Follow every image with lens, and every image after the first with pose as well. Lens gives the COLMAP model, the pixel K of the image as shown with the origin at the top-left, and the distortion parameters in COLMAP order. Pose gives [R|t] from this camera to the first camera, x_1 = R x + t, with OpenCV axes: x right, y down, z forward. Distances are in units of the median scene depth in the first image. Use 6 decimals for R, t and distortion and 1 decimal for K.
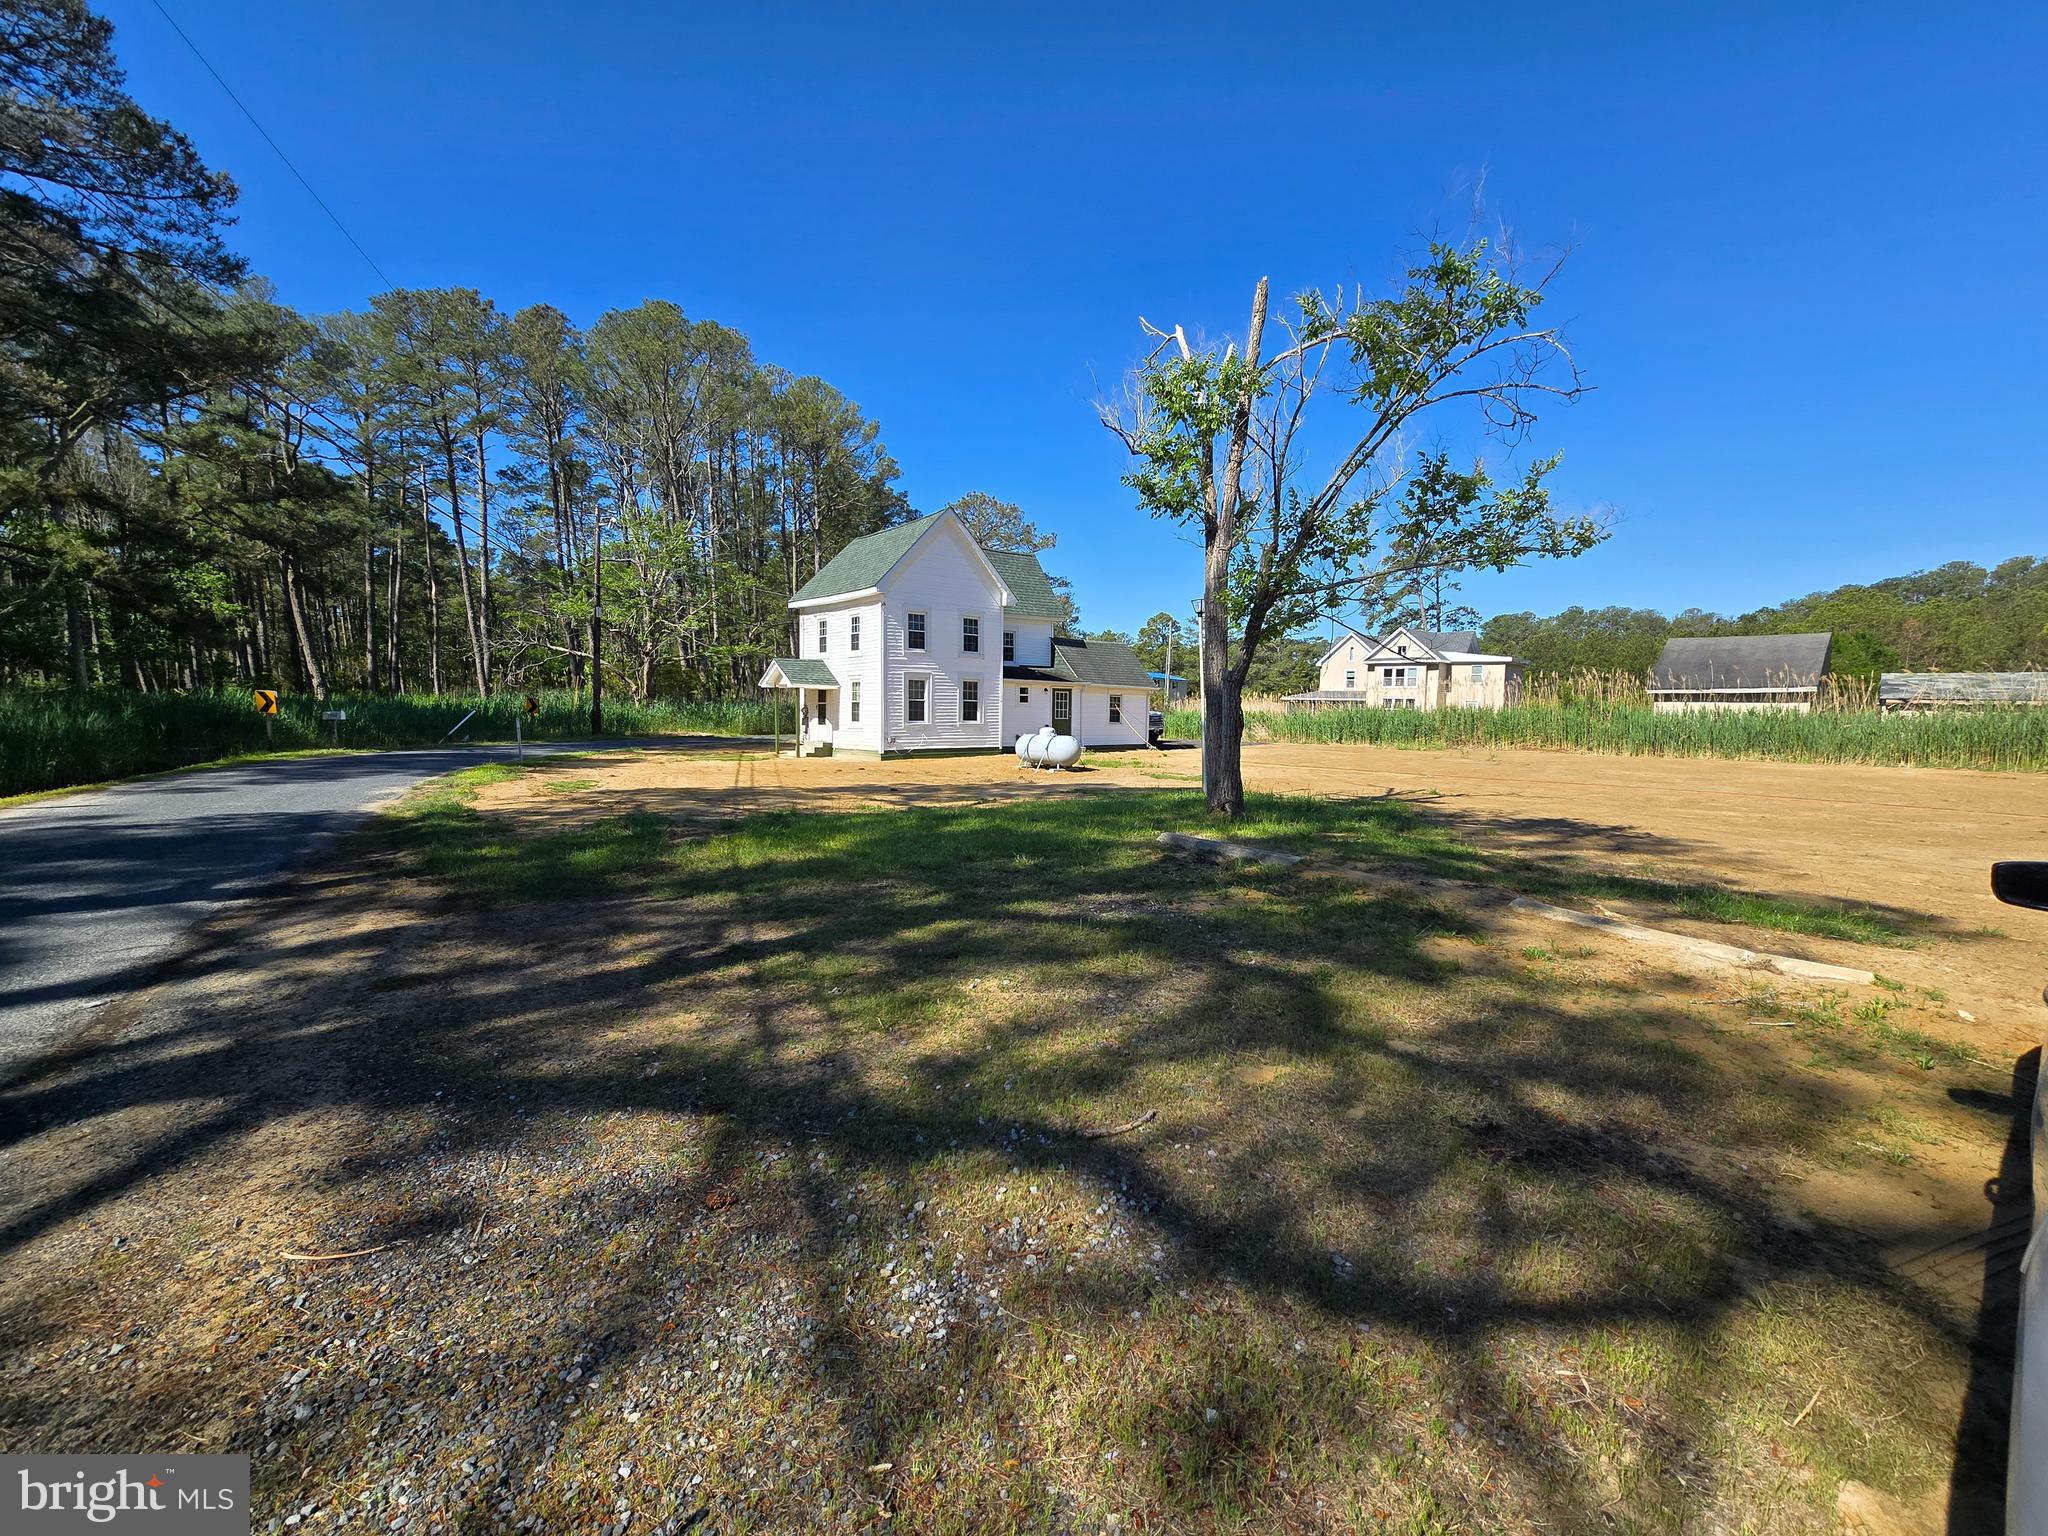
lens RADIAL K [[832.9, 0, 1031.3], [0, 832.9, 781.2], [0, 0, 1]] dist [-0.001931, 0.000029]
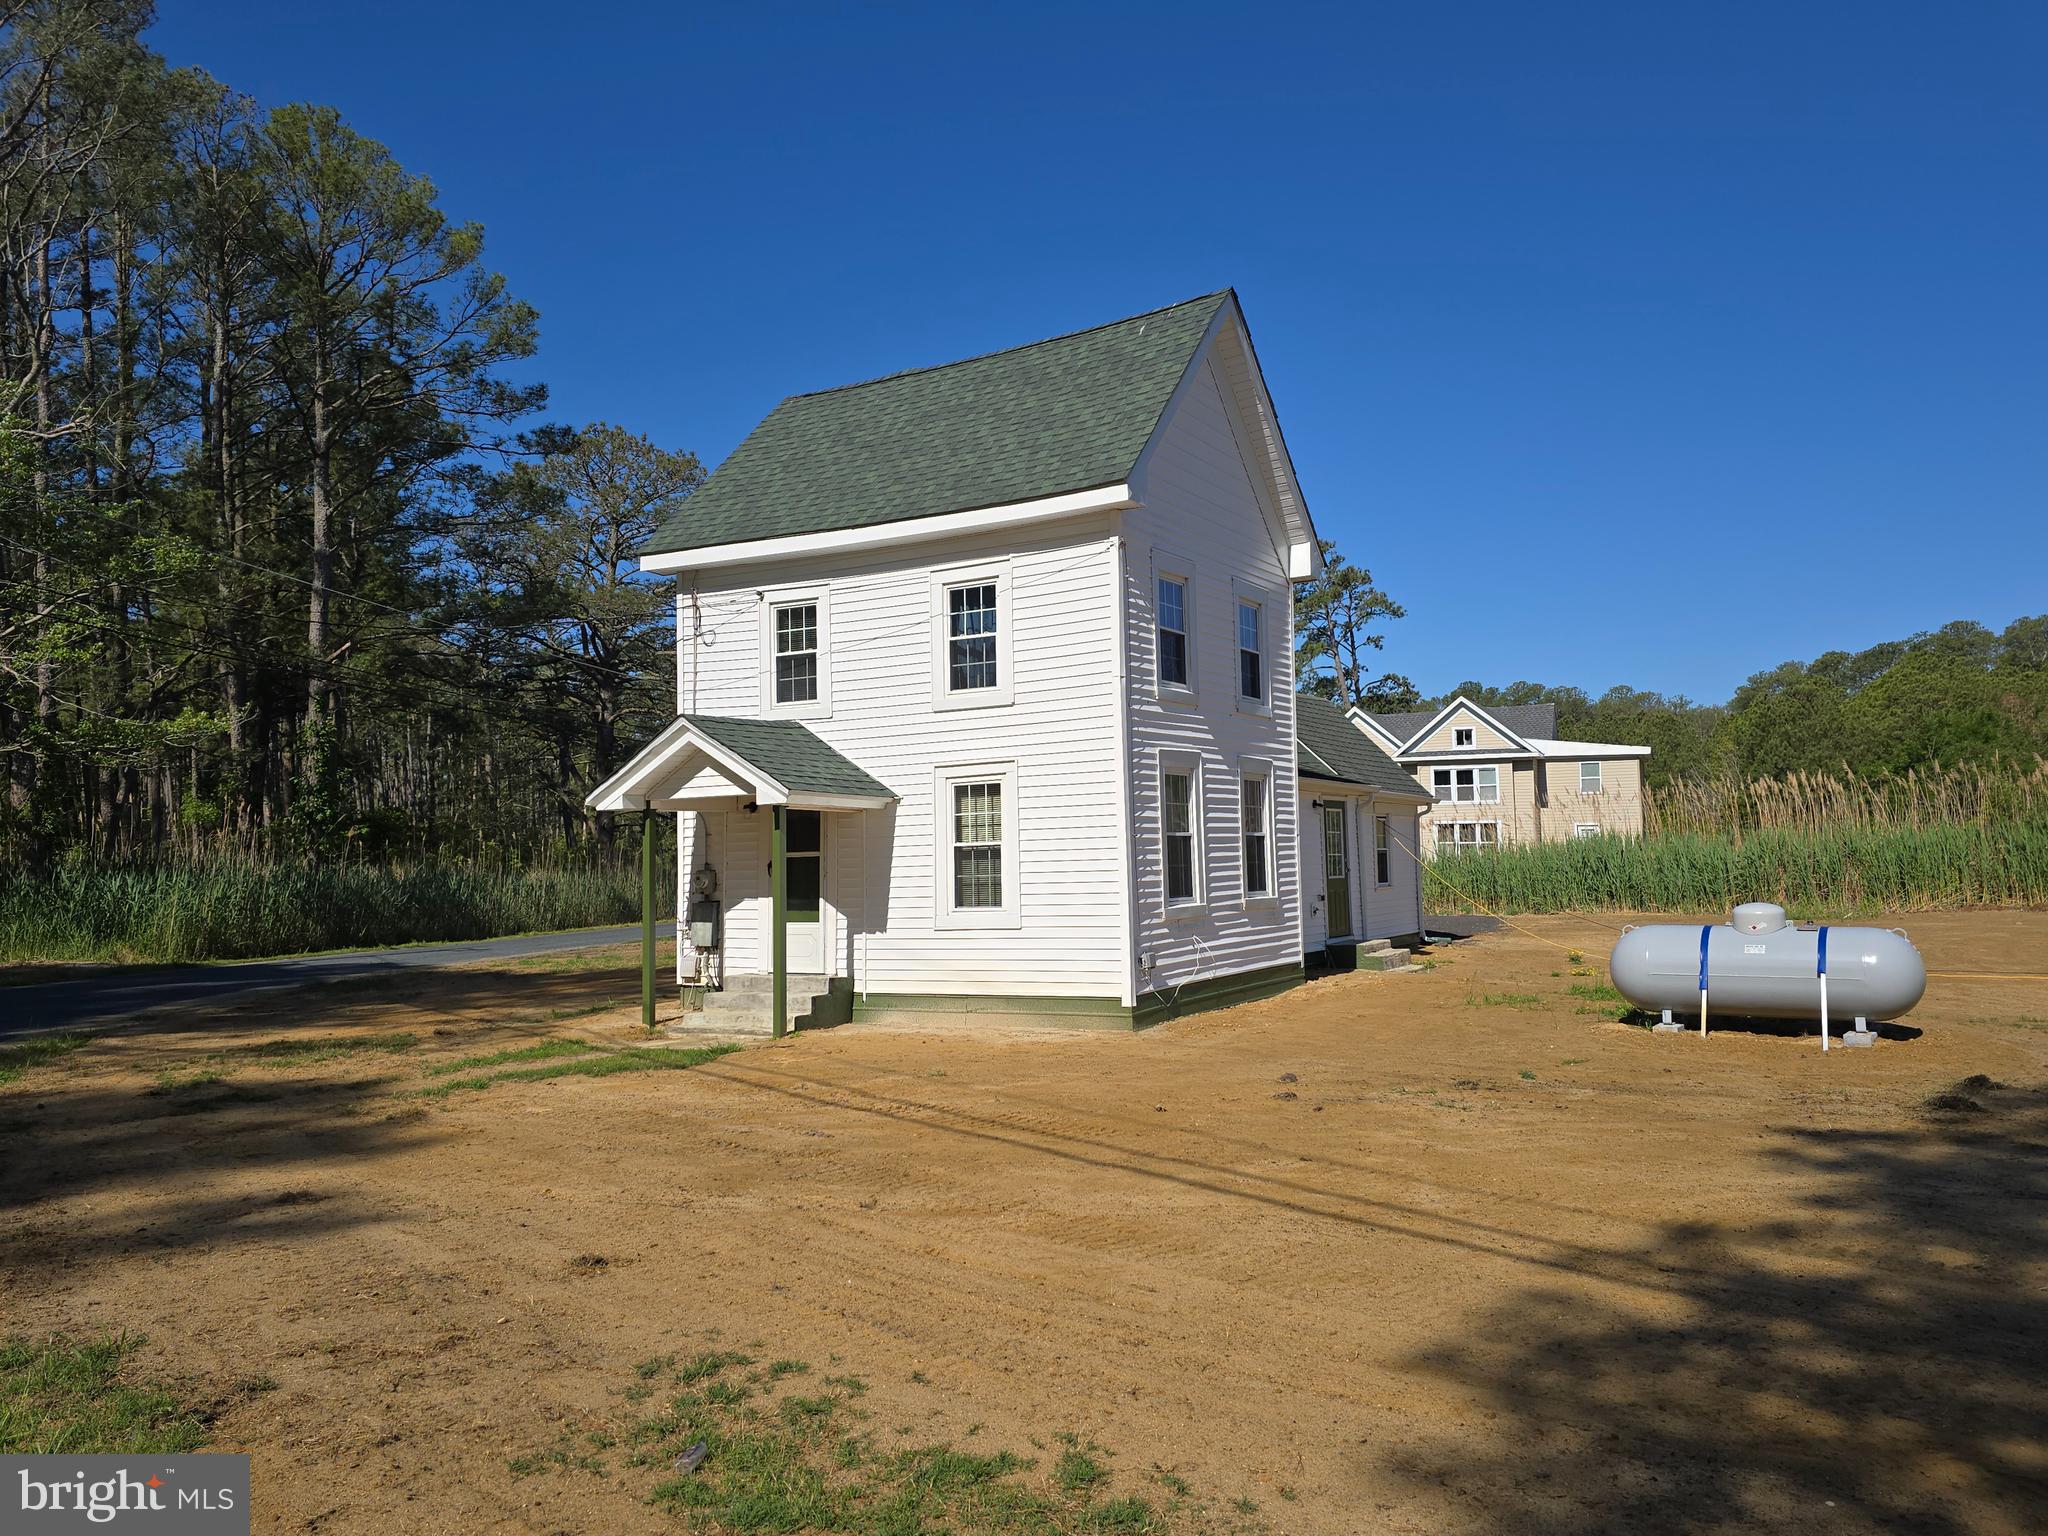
lens RADIAL K [[1452.6, 0, 1033.7], [0, 1452.6, 770.4], [0, 0, 1]] dist [0.116545, -0.161336]
pose [[0.941155, -0.011434, 0.337781, -0.337101], [0.061313, 0.988620, -0.137370, -0.040433], [-0.332367, 0.149997, 0.931146, 0.413909]]
